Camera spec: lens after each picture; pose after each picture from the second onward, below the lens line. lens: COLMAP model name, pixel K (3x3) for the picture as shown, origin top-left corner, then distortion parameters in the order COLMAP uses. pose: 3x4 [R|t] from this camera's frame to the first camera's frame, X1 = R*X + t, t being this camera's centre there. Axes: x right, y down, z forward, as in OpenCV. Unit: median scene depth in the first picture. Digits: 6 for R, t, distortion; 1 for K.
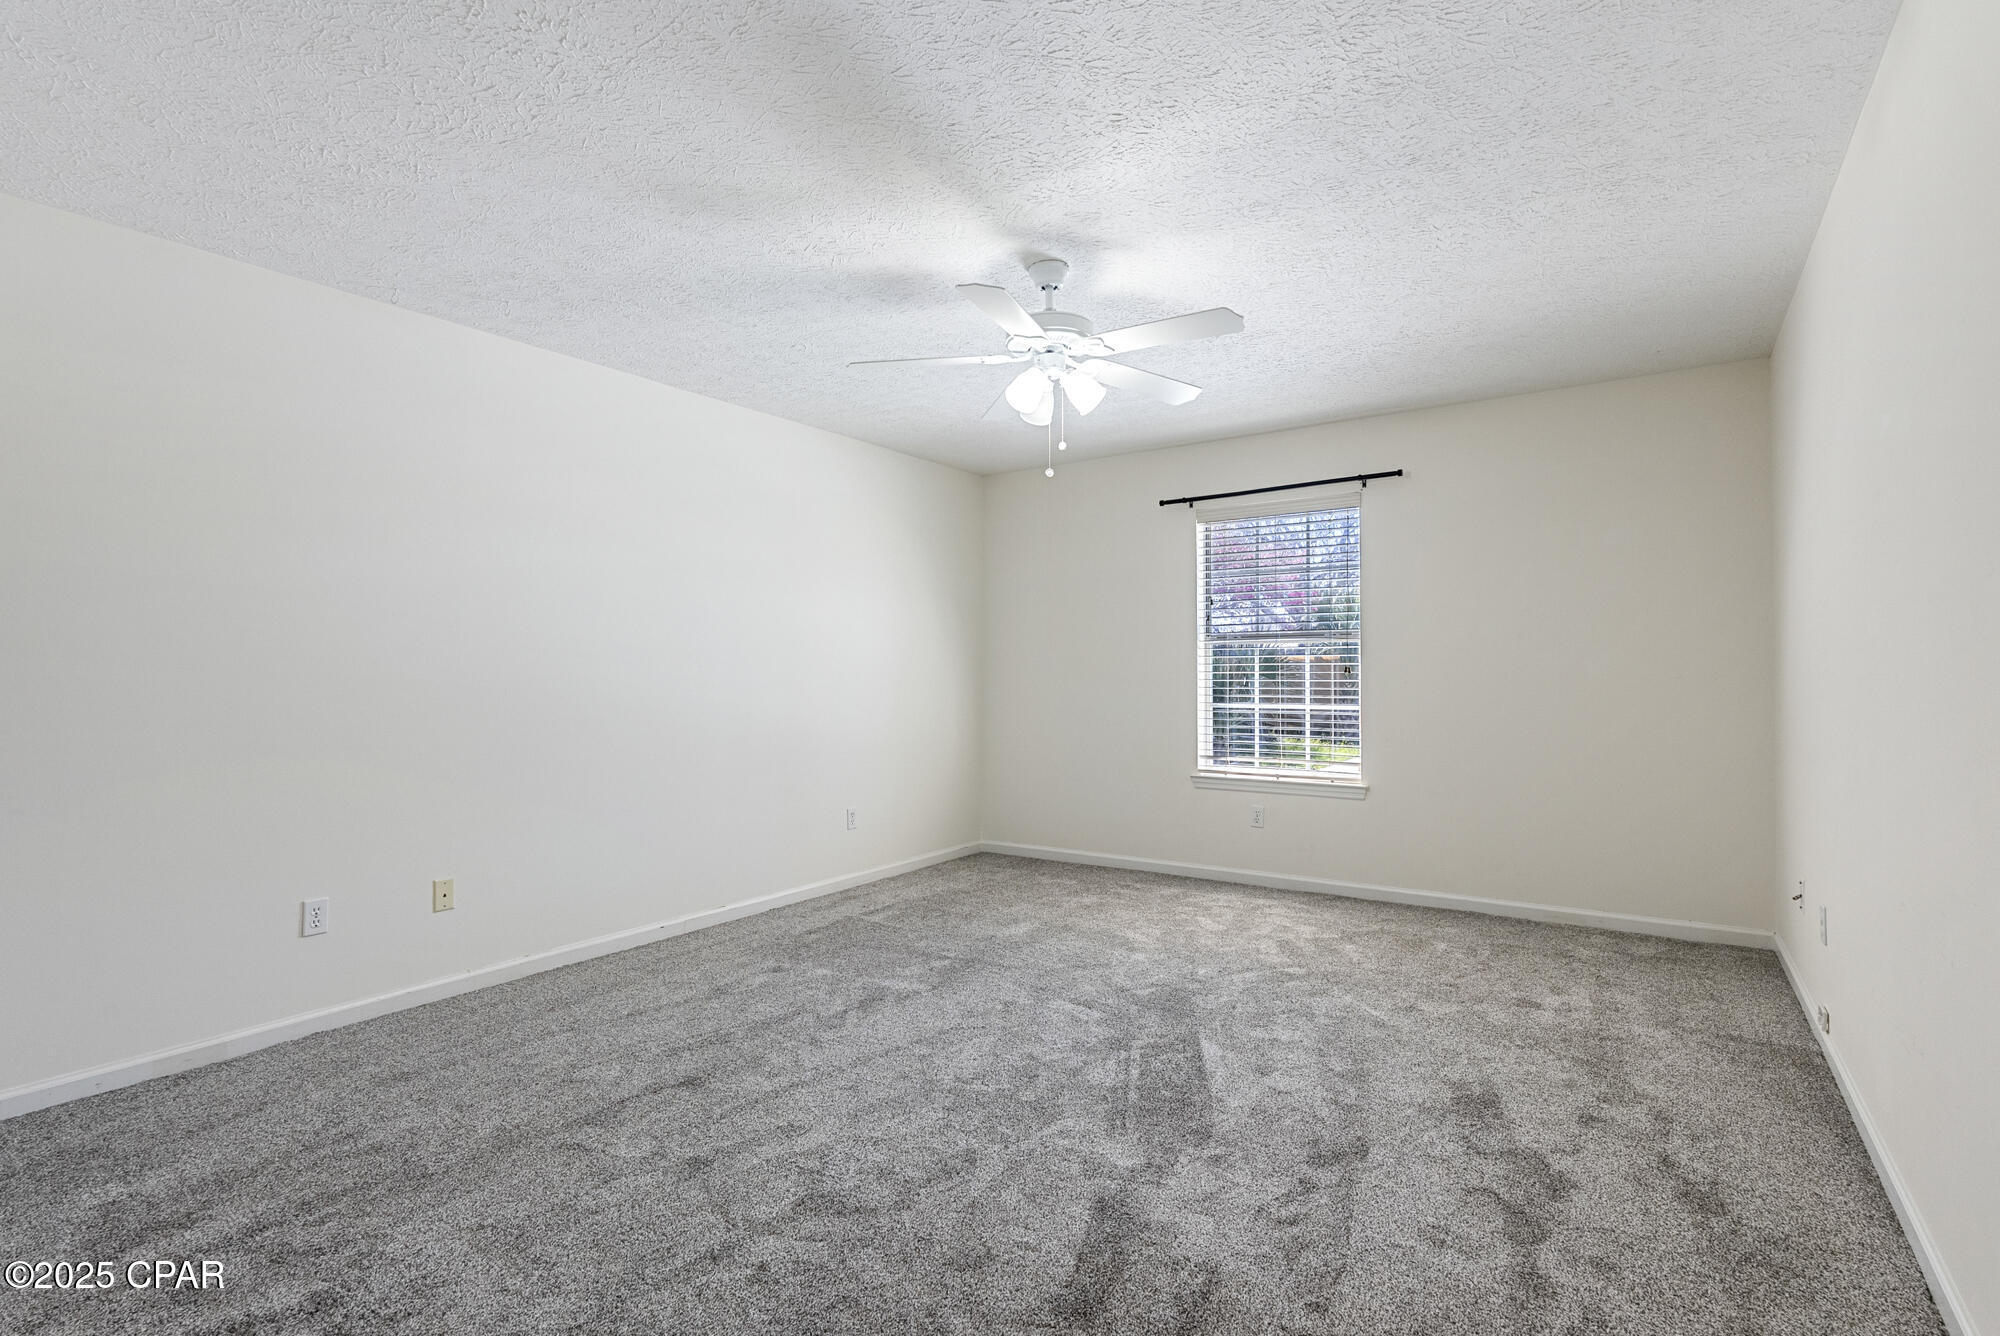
lens RADIAL K [[932.6, 0, 988.3], [0, 932.6, 629.8], [0, 0, 1]] dist [-0.002404, 0.001867]
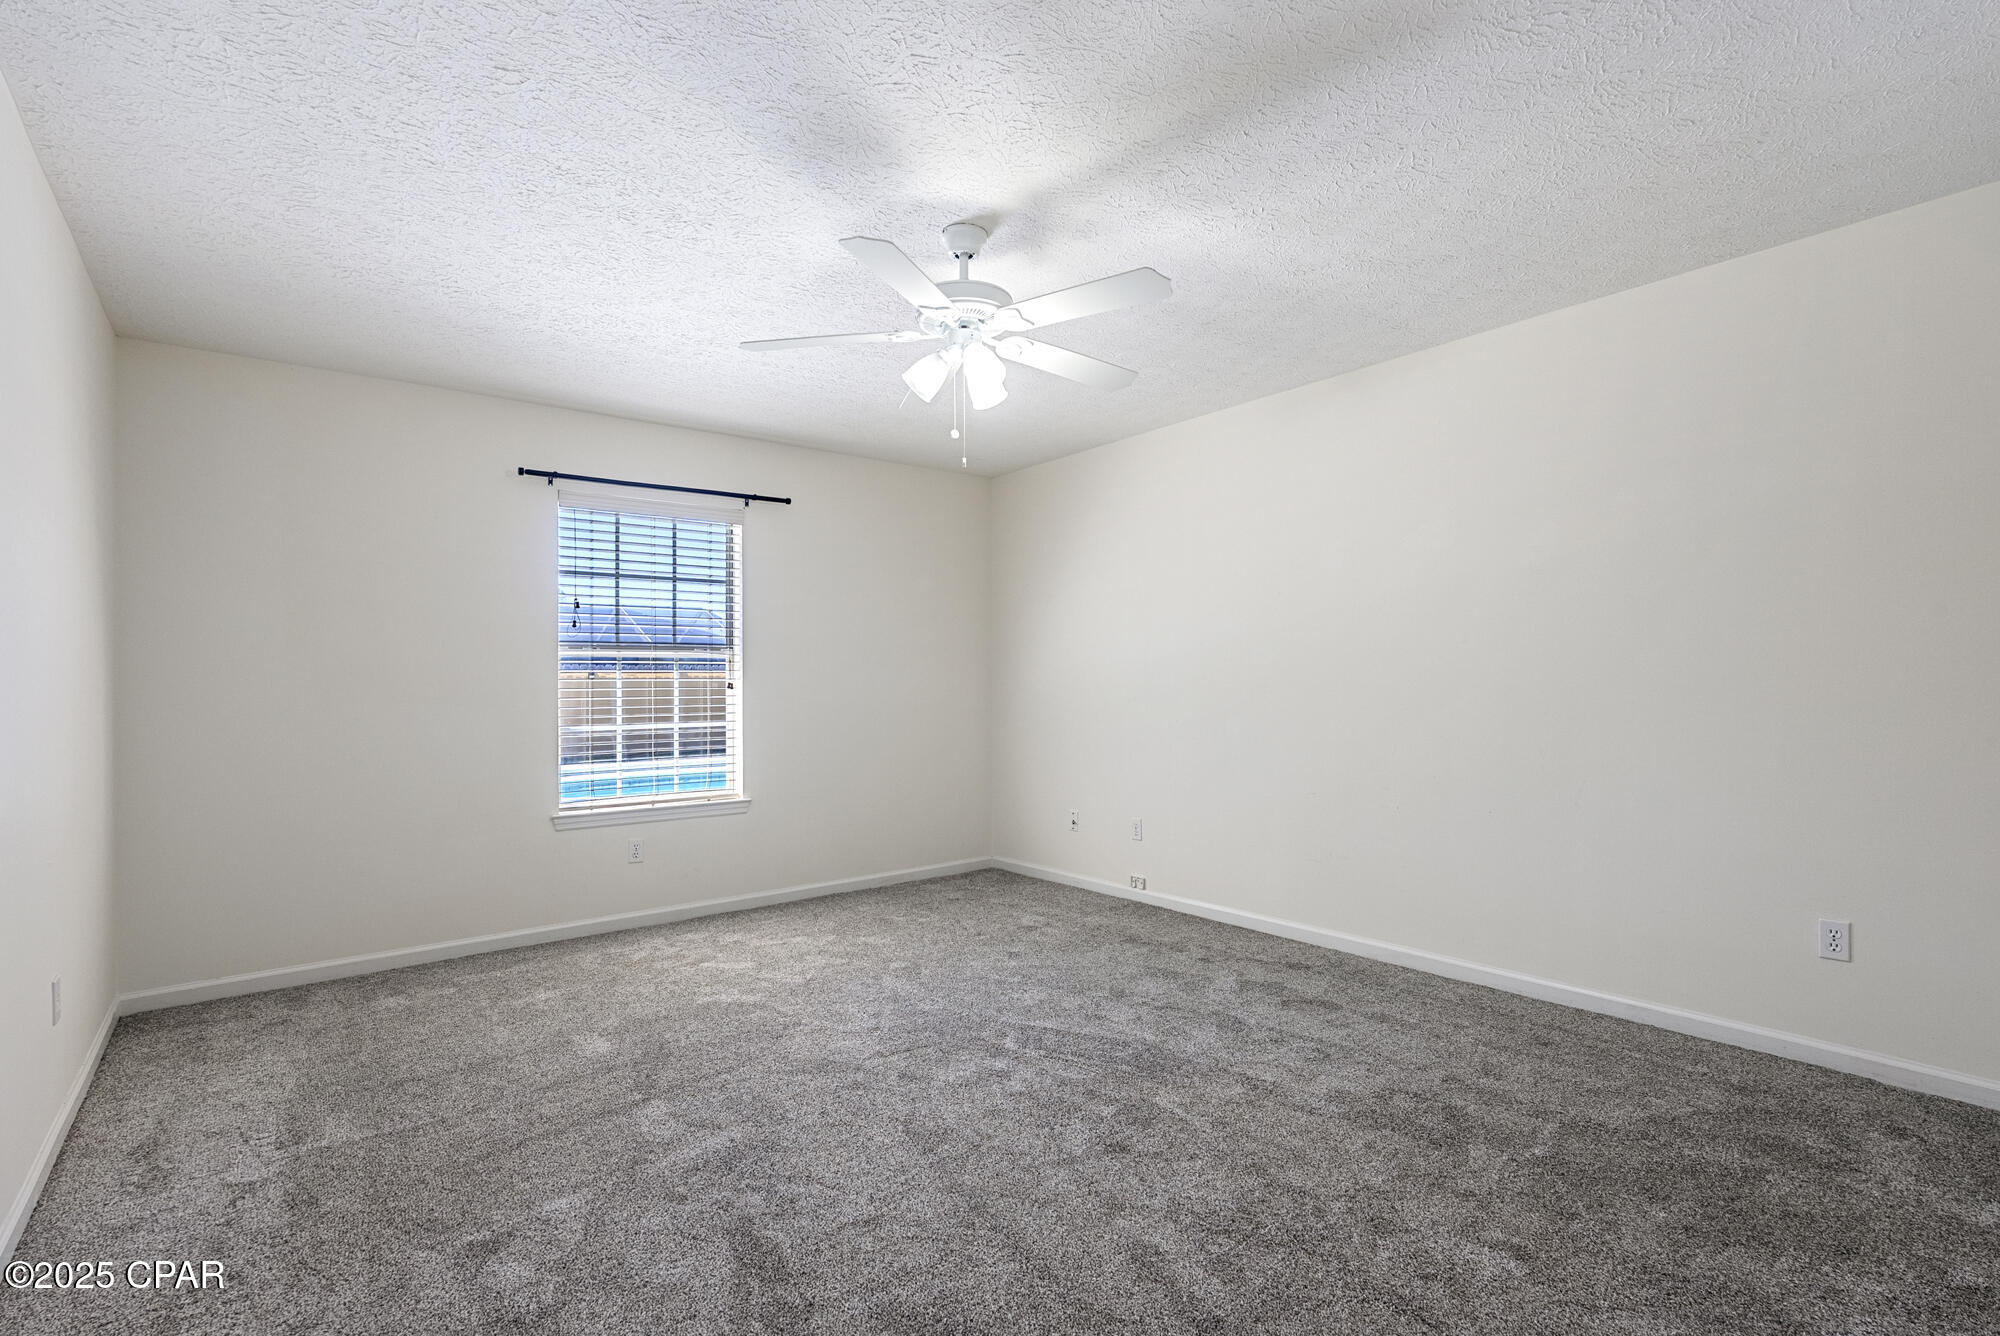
lens RADIAL K [[932.6, 0, 1003.8], [0, 932.6, 672.8], [0, 0, 1]] dist [-0.002404, 0.001867]
pose [[0.279569, 0.015579, 0.959999, -0.567274], [-0.033851, 0.999407, -0.006360, 0.029310], [-0.959529, -0.030719, 0.279931, 0.506753]]
